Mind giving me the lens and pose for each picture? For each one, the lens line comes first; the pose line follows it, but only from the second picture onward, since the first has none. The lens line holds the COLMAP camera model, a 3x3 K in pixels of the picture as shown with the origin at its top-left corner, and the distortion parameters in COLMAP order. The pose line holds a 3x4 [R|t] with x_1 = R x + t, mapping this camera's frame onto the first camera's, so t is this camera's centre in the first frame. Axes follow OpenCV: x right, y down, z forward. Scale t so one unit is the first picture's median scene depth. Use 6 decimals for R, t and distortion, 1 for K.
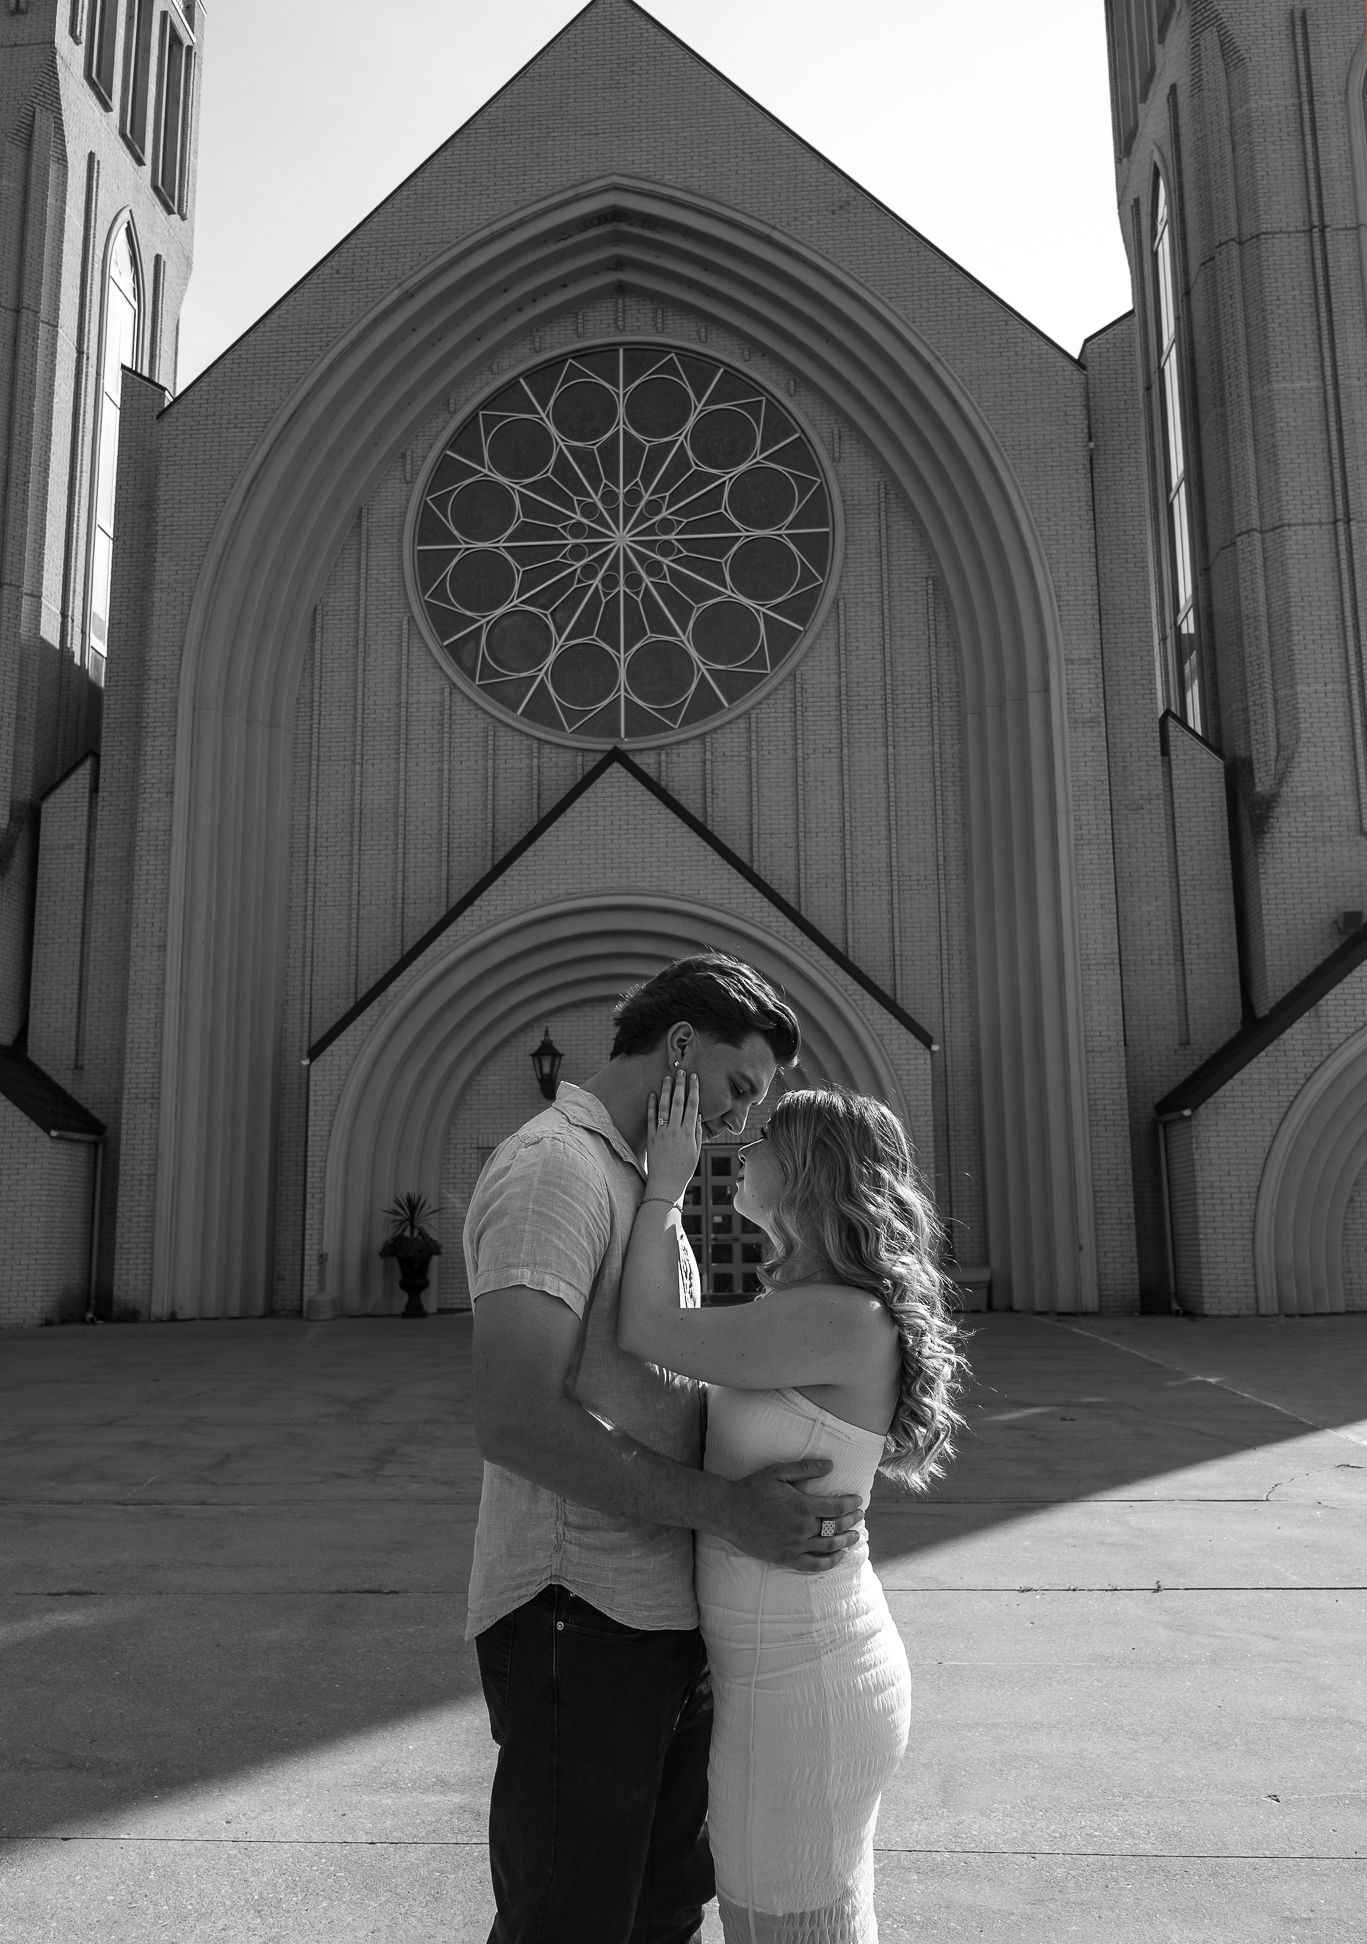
lens RADIAL K [[1818.5, 0, 683.5], [0, 1818.5, 972.0], [0, 0, 1]] dist [0.011864, 0.004531]
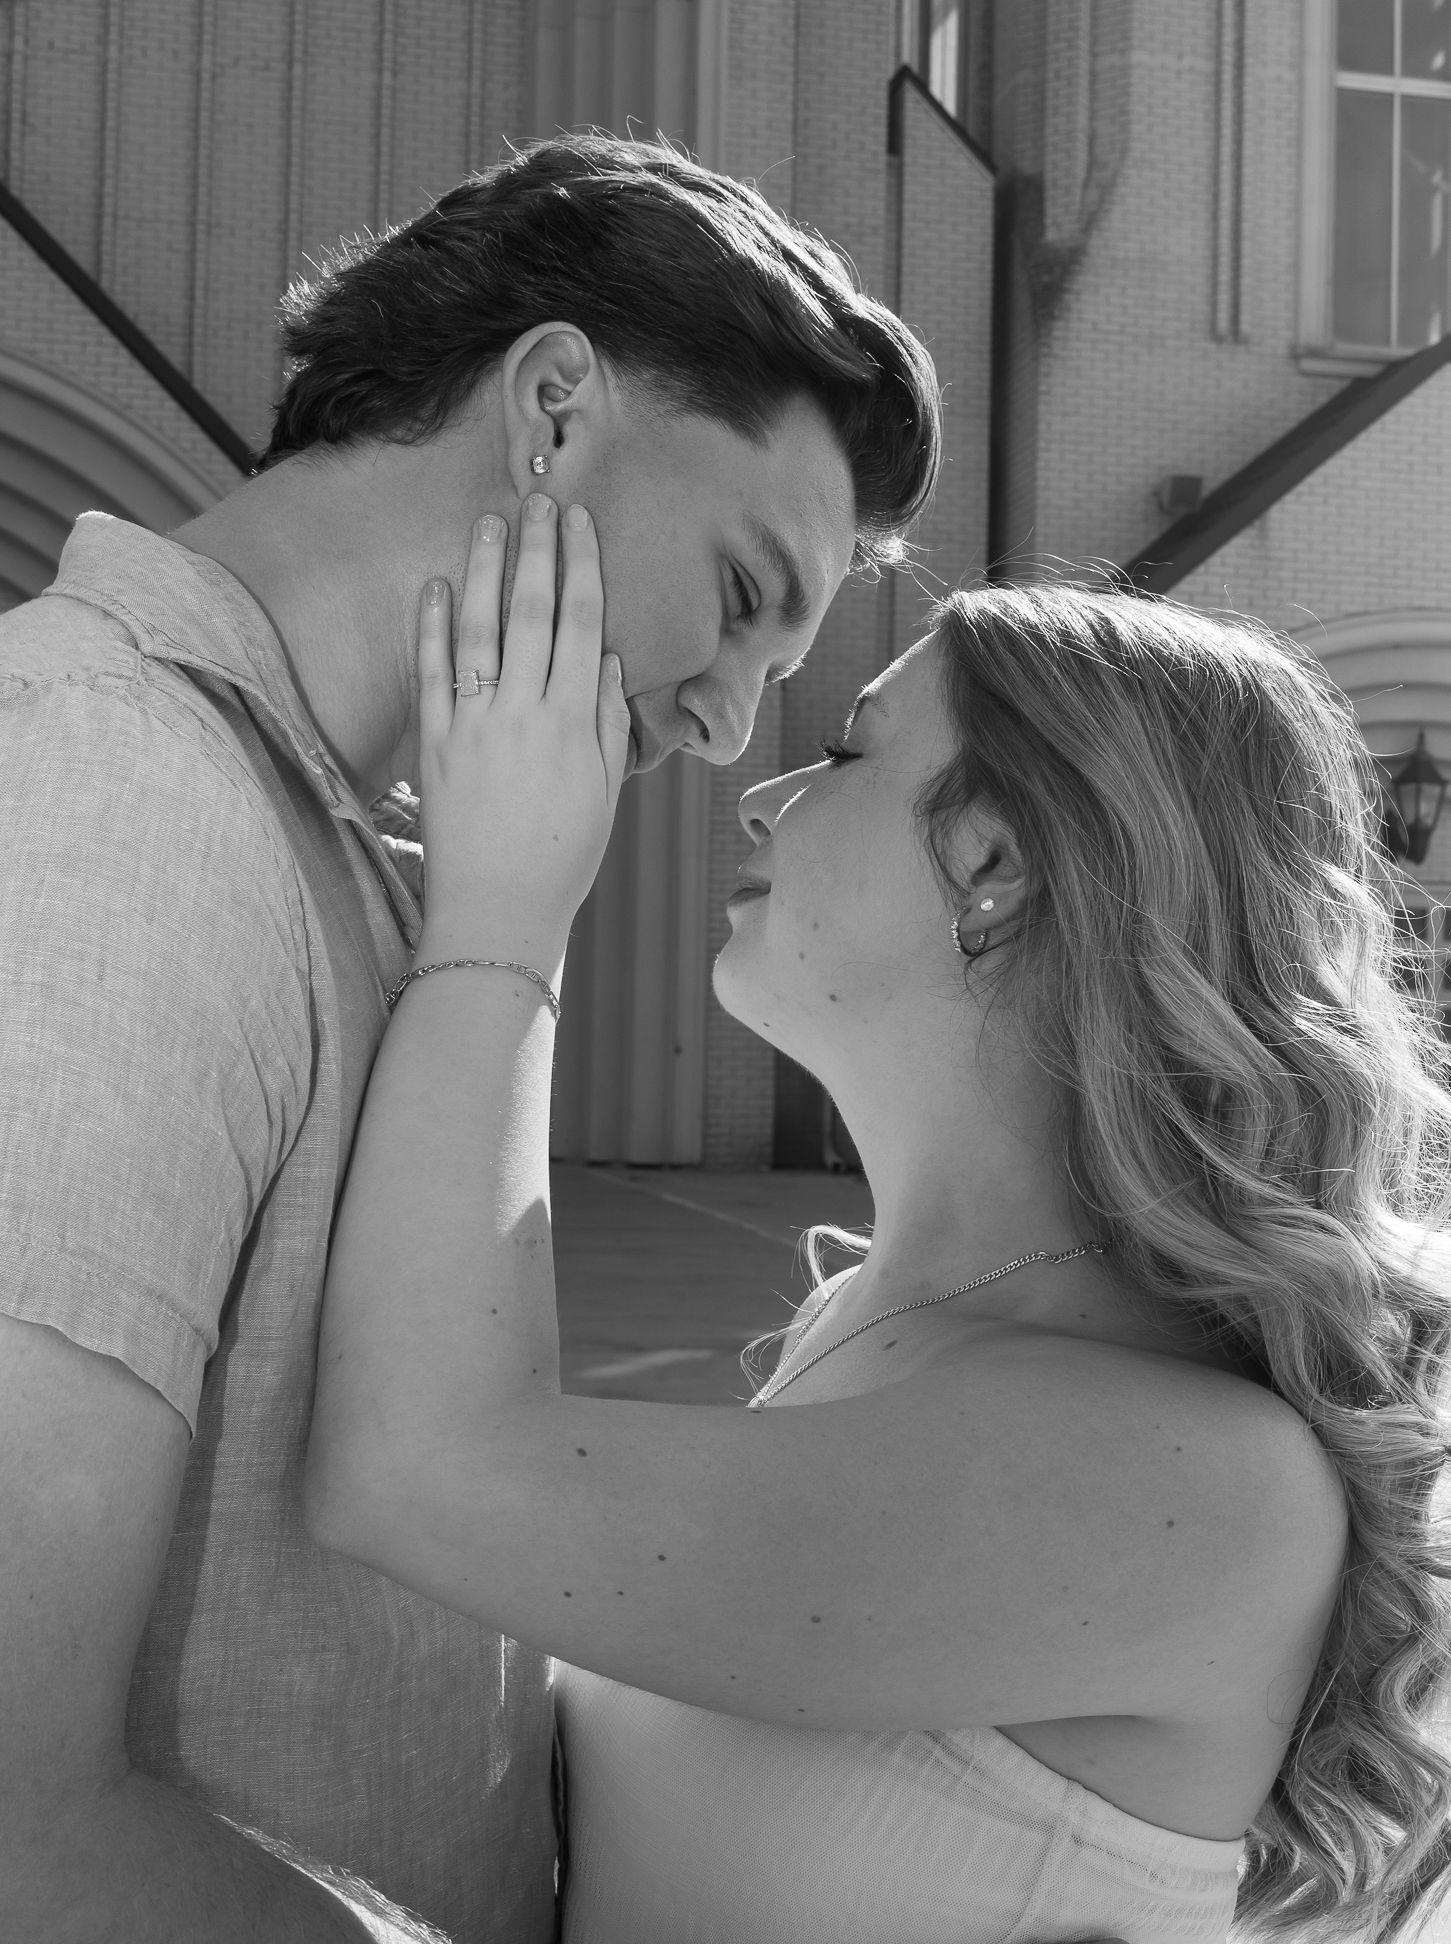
lens RADIAL K [[2878.2, 0, 725.5], [0, 2878.2, 972.0], [0, 0, 1]] dist [0.035008, -0.043728]
pose [[0.953612, 0.039488, 0.298437, -0.028977], [-0.079423, 0.989237, 0.122892, 0.019962], [-0.290372, -0.140894, 0.946484, 0.172333]]
